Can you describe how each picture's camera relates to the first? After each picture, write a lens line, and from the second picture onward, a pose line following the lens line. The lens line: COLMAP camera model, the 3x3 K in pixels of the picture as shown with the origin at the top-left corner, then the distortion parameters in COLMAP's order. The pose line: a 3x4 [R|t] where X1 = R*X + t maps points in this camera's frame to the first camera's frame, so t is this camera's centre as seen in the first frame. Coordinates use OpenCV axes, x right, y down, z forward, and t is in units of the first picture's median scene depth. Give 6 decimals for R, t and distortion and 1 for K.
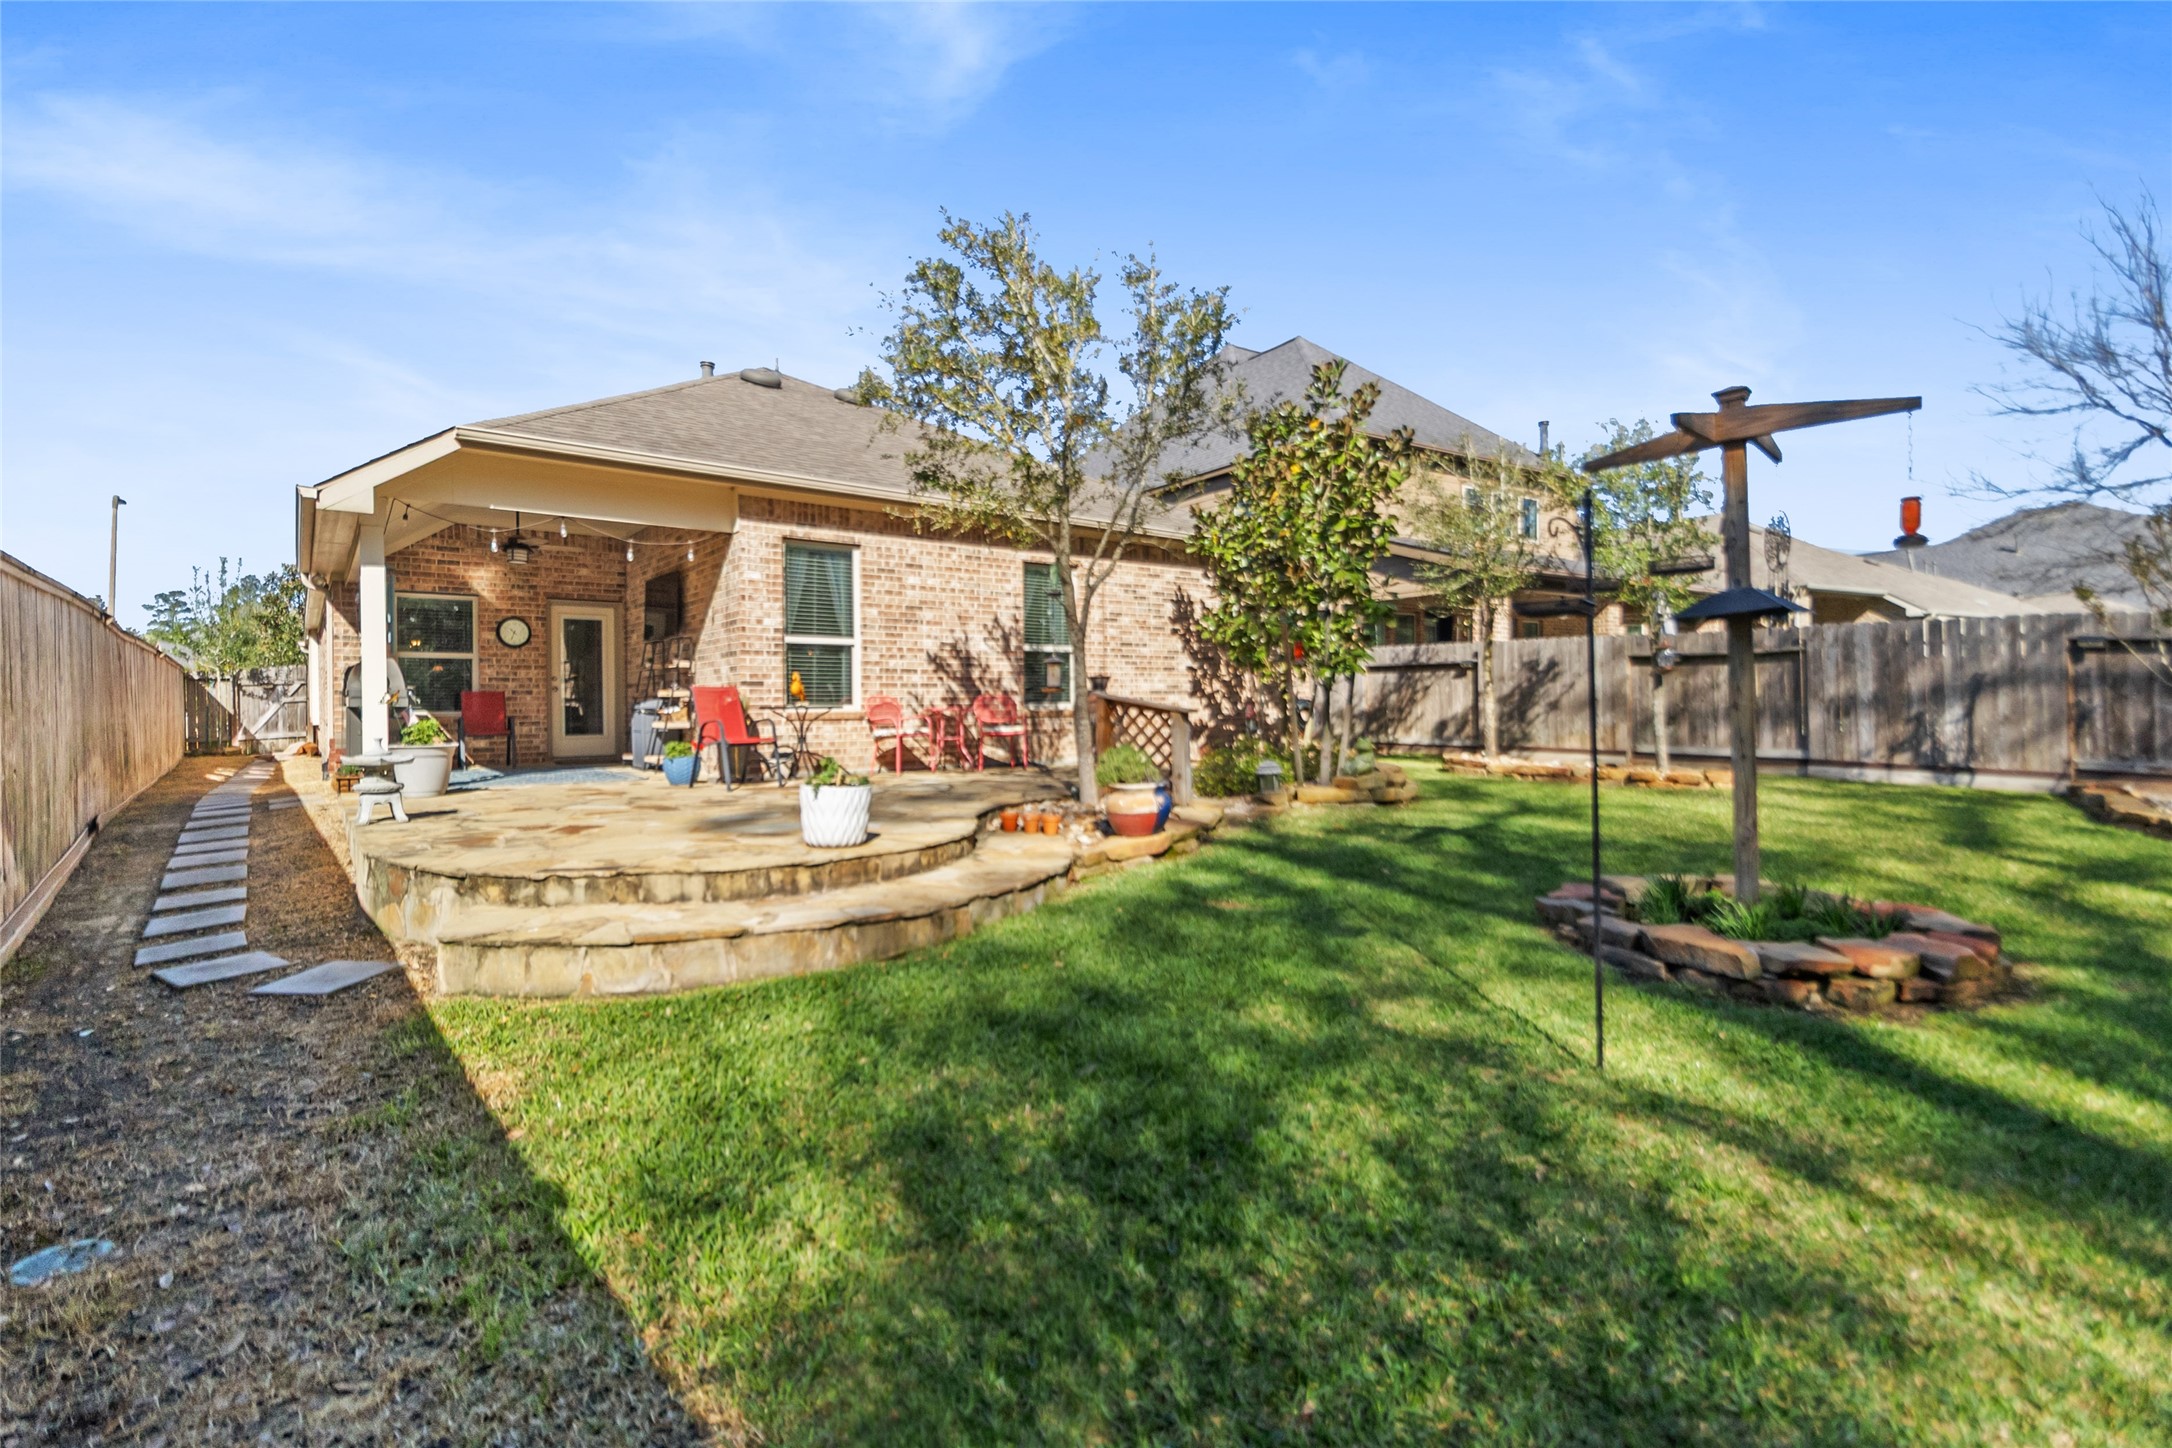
lens RADIAL K [[1001.1, 0, 1078.3], [0, 1001.1, 713.5], [0, 0, 1]] dist [-0.001977, 0.001839]
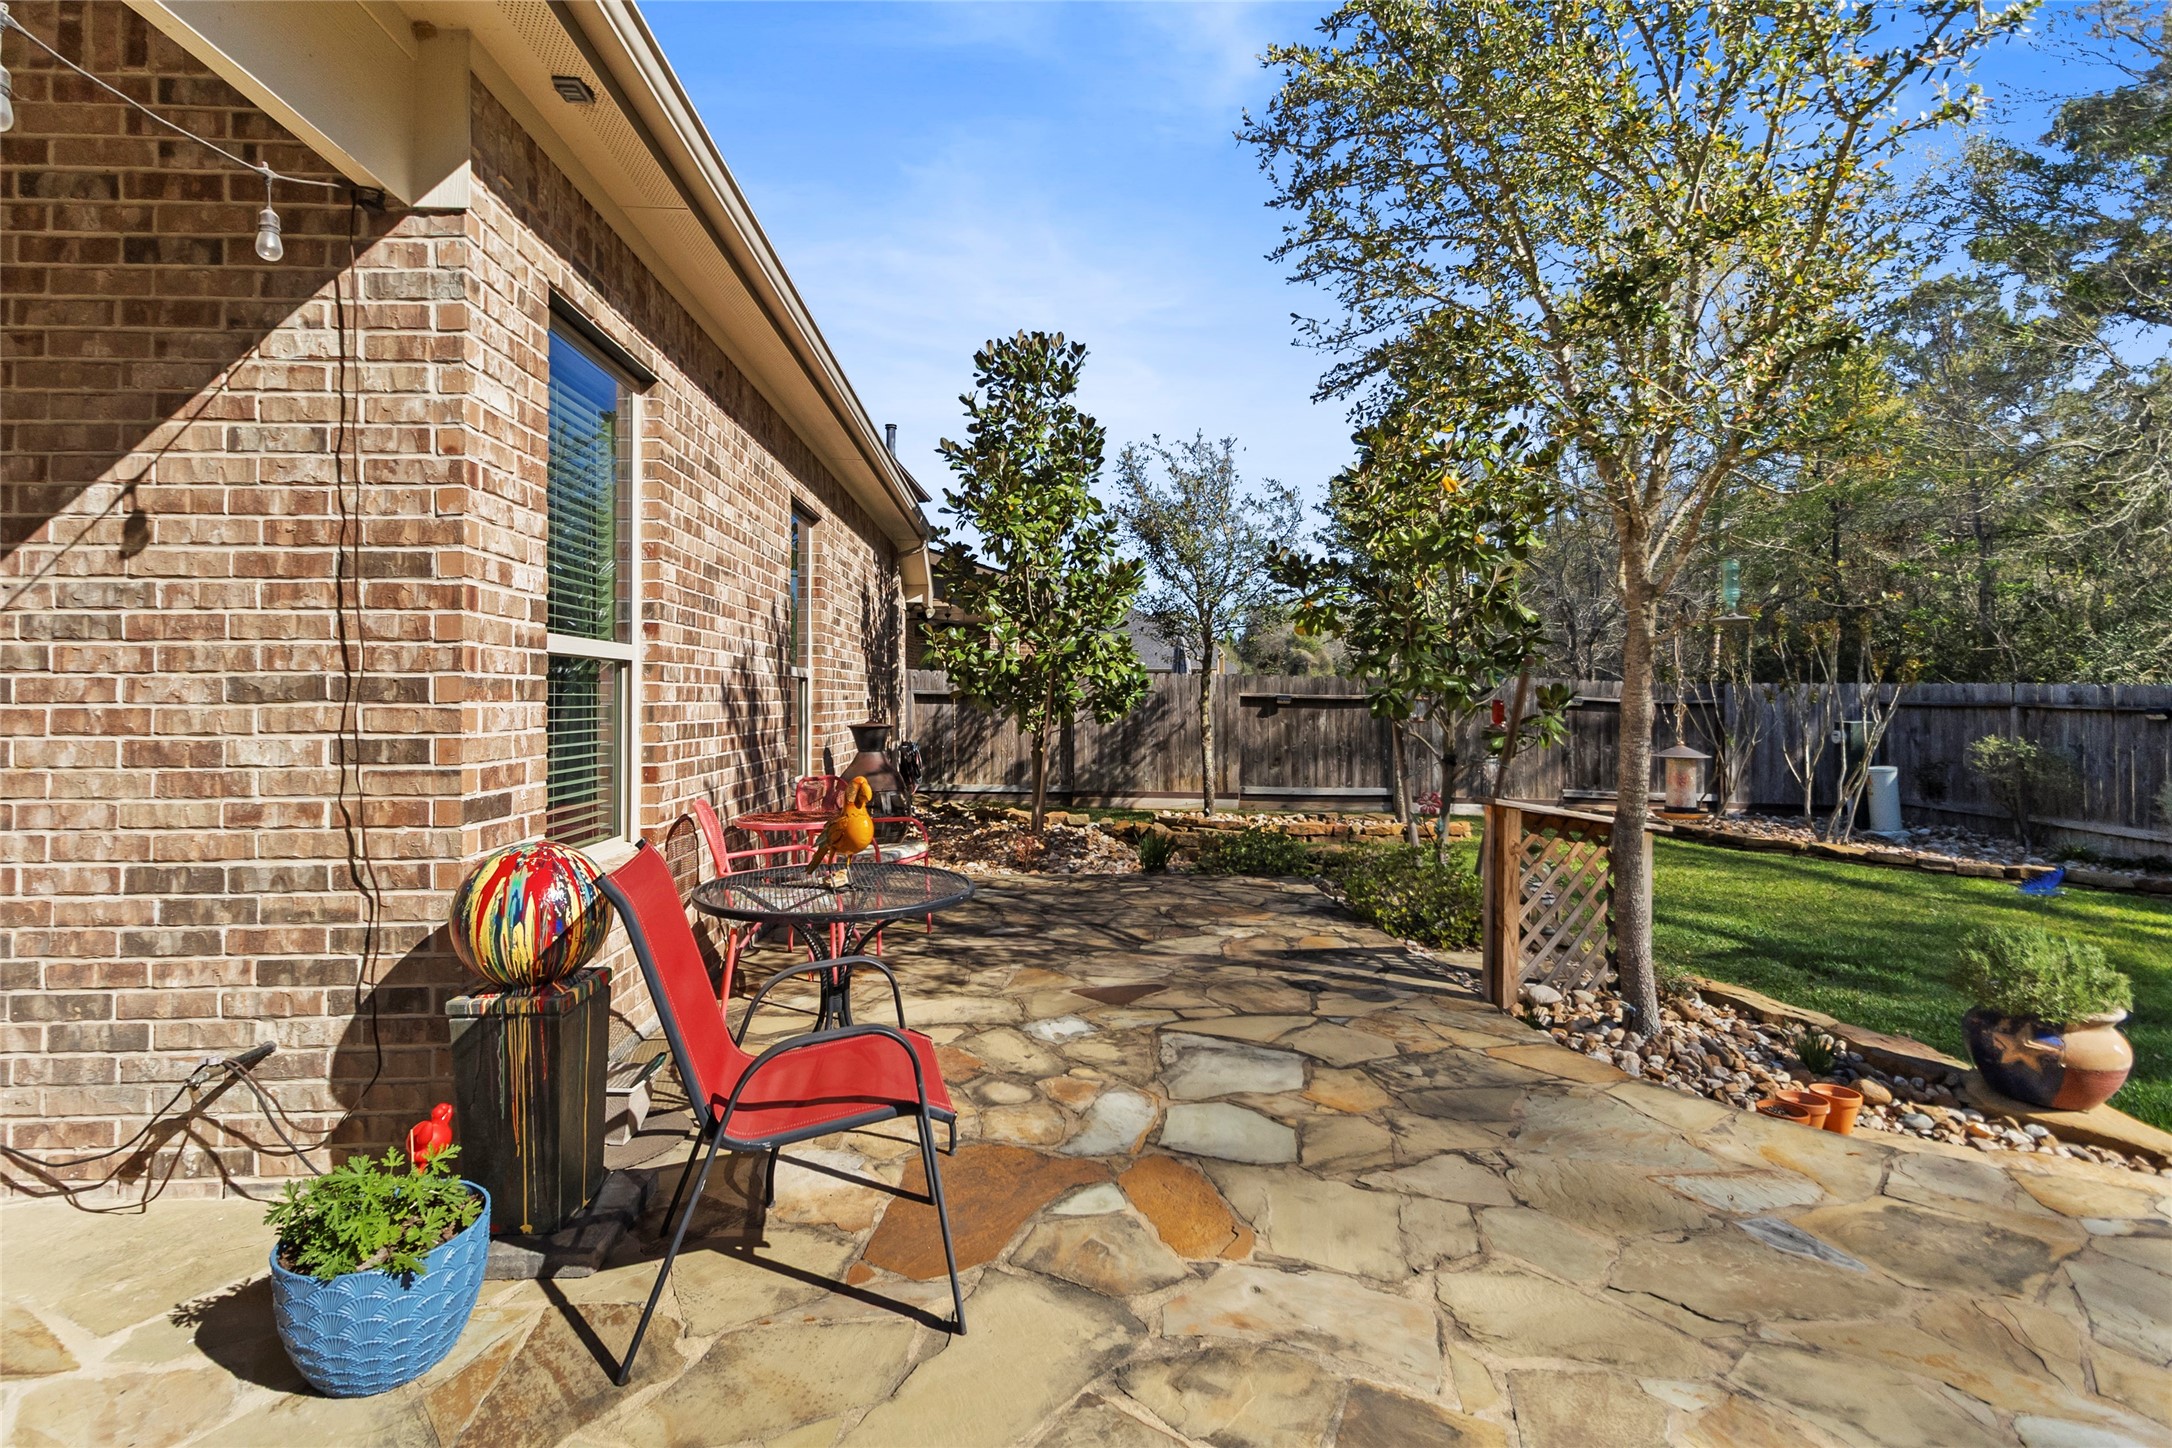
lens RADIAL K [[1001.1, 0, 1075.2], [0, 1001.1, 691.0], [0, 0, 1]] dist [-0.001977, 0.001839]
pose [[0.579391, 0.017717, 0.814857, -0.379072], [-0.002452, 0.999797, -0.019994, -0.046791], [-0.815046, 0.009586, 0.579317, 0.607814]]
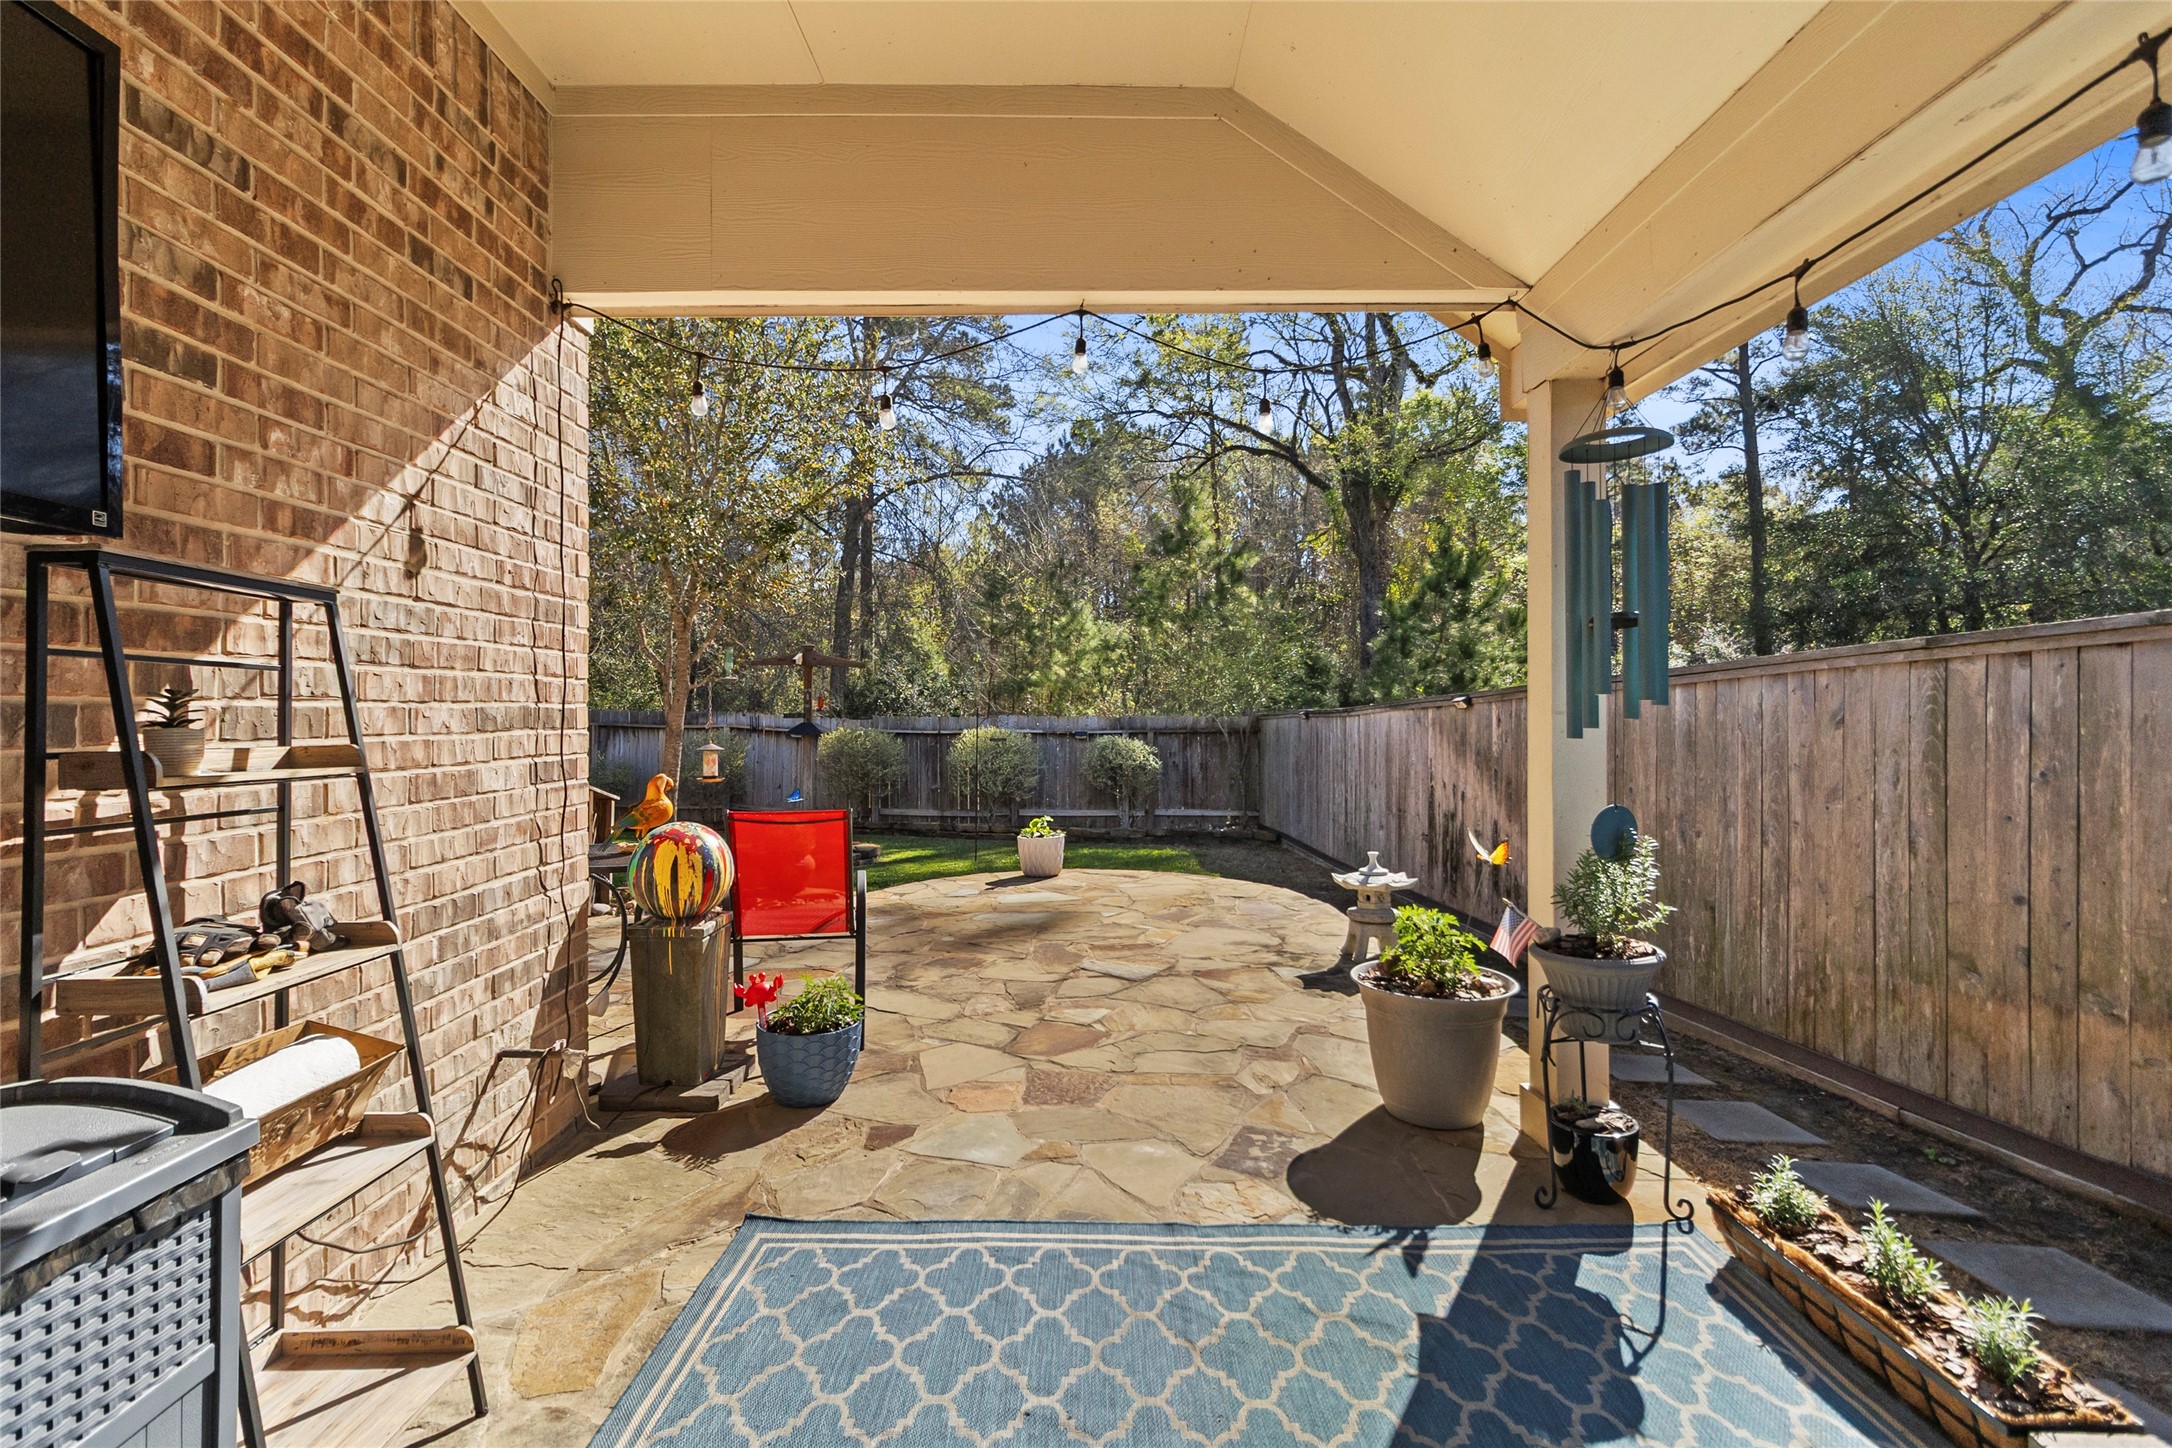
lens RADIAL K [[1001.1, 0, 1085.0], [0, 1001.1, 710.6], [0, 0, 1]] dist [-0.001977, 0.001839]
pose [[-0.789685, 0.015060, 0.613328, -0.544550], [0.014892, 0.999875, -0.005377, -0.049632], [-0.613332, 0.004888, -0.789810, 0.959542]]
